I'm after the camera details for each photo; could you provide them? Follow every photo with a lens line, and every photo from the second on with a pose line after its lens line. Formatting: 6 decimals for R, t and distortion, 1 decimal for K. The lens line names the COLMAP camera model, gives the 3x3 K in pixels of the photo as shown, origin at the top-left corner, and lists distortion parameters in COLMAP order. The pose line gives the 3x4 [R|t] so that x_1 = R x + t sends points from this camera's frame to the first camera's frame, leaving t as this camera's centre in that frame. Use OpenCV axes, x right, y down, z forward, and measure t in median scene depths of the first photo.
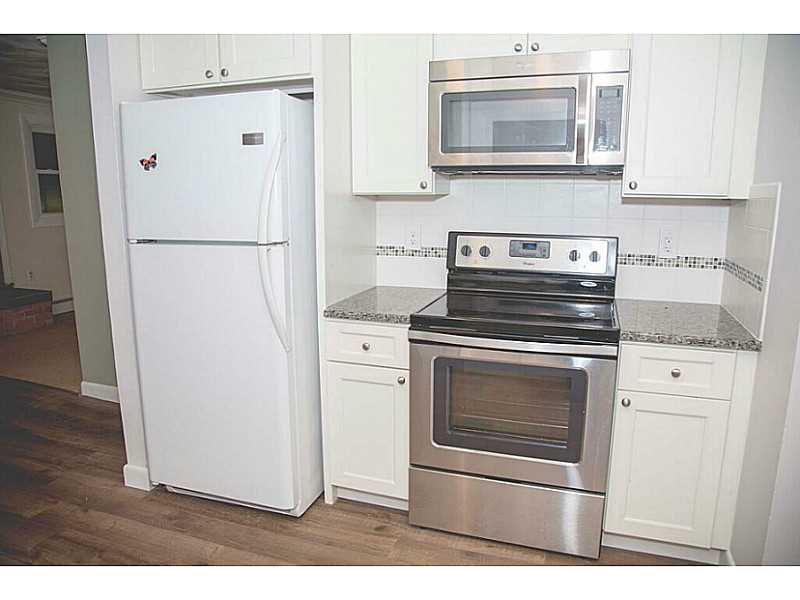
lens RADIAL K [[566.0, 0, 400.0], [0, 566.0, 300.0], [0, 0, 1]] dist [-0.069479, 0.000516]
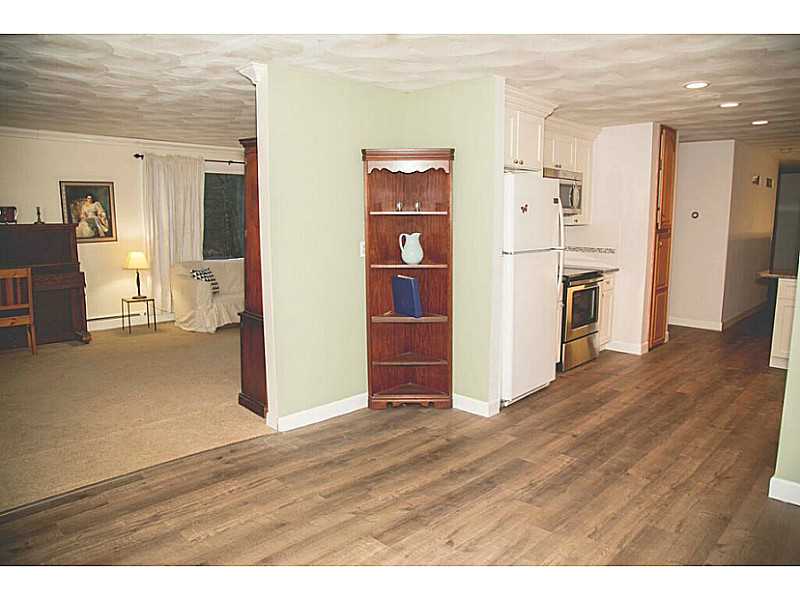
lens RADIAL K [[566.0, 0, 400.0], [0, 566.0, 300.0], [0, 0, 1]] dist [-0.069479, 0.000516]
pose [[0.417364, -0.134107, 0.898789, -1.691973], [0.171446, 0.982909, 0.067046, -0.108891], [-0.892420, 0.126112, 0.433224, 0.445266]]
